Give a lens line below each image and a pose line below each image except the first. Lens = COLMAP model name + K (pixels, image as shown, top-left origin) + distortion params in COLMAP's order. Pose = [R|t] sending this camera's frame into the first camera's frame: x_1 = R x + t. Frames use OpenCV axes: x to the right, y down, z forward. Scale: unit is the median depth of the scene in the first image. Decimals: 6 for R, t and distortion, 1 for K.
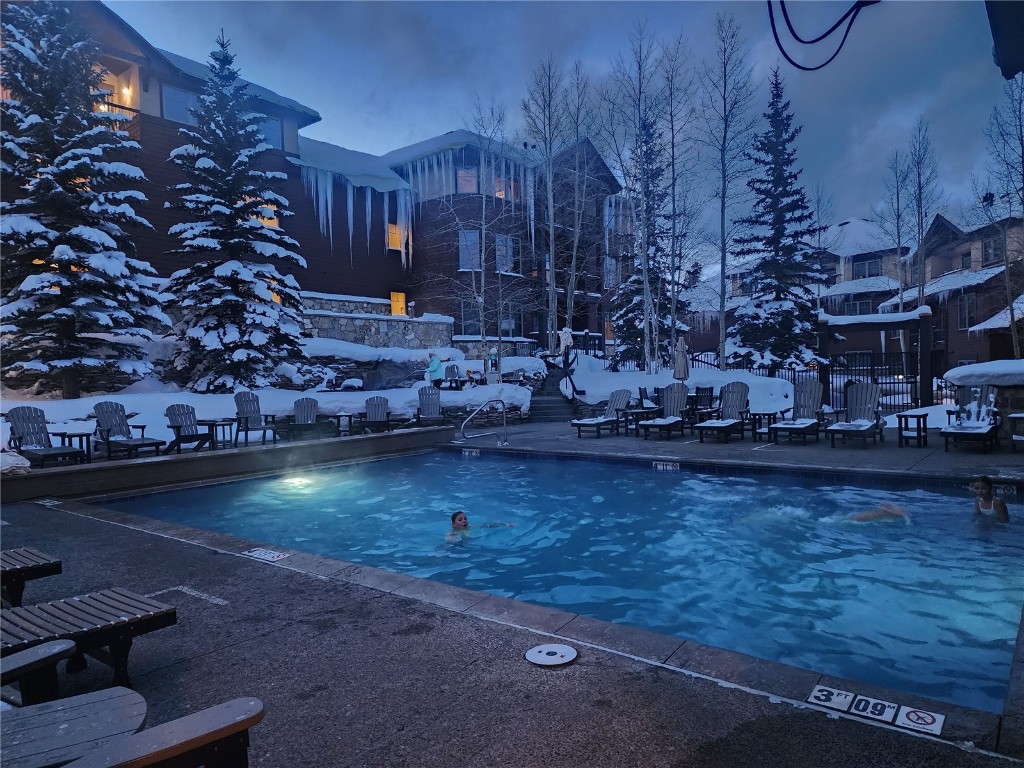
lens RADIAL K [[681.5, 0, 512.0], [0, 681.5, 384.0], [0, 0, 1]] dist [0.138223, -0.099053]
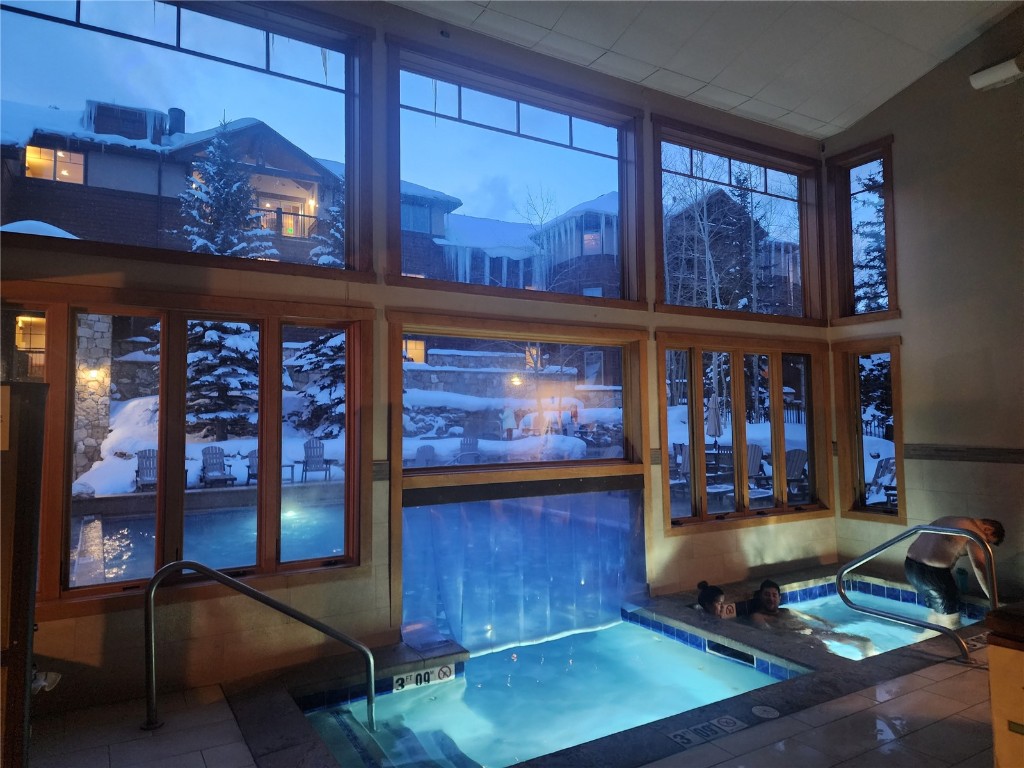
lens RADIAL K [[681.5, 0, 512.0], [0, 681.5, 384.0], [0, 0, 1]] dist [0.138223, -0.099053]
pose [[0.936791, -0.004783, -0.349858, 0.320777], [-0.016441, 0.998200, -0.057668, -0.018707], [0.349504, 0.059775, 0.935026, -0.050622]]
